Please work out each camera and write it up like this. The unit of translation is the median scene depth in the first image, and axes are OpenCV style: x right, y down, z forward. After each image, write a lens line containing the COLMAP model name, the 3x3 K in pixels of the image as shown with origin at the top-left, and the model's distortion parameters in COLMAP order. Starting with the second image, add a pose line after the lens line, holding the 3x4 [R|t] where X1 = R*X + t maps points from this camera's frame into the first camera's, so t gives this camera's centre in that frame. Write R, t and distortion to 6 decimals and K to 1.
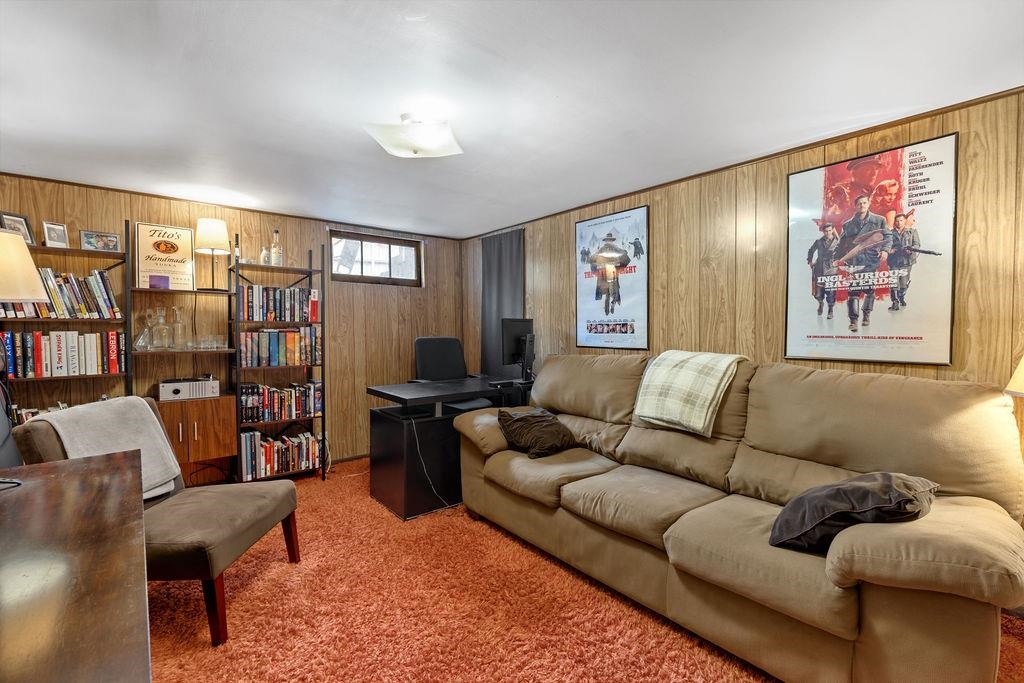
lens RADIAL K [[448.9, 0, 516.9], [0, 448.9, 341.2], [0, 0, 1]] dist [-0.006215, 0.001005]
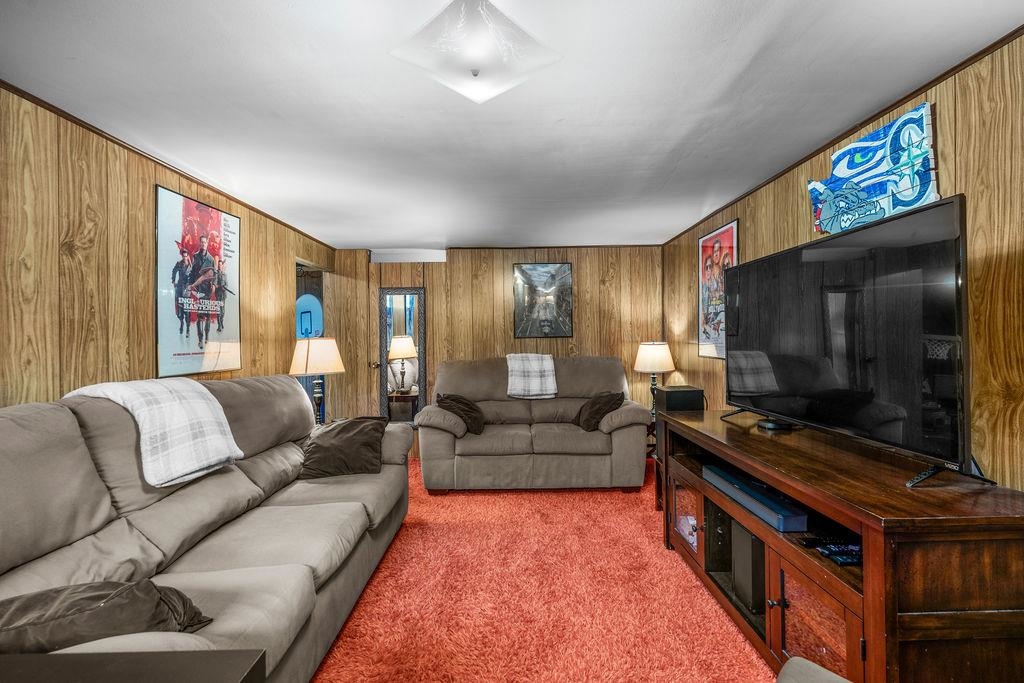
lens RADIAL K [[448.9, 0, 511.7], [0, 448.9, 336.6], [0, 0, 1]] dist [-0.006215, 0.001005]
pose [[-0.763617, 0.015379, 0.645486, -0.527777], [0.039202, 0.998976, 0.022575, -0.039835], [-0.644478, 0.042543, -0.763438, 1.154492]]
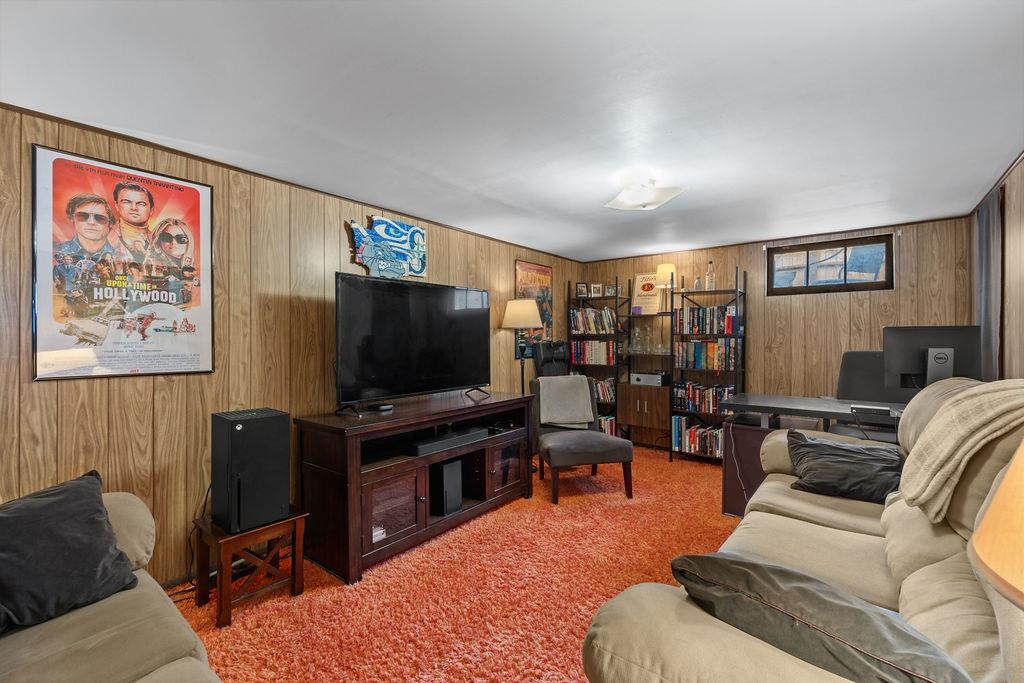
lens RADIAL K [[448.9, 0, 514.0], [0, 448.9, 341.6], [0, 0, 1]] dist [-0.006215, 0.001005]
pose [[0.188353, 0.003800, -0.982094, 0.784169], [-0.031307, 0.999508, -0.002137, -0.003658], [0.981602, 0.031148, 0.188379, 0.298703]]
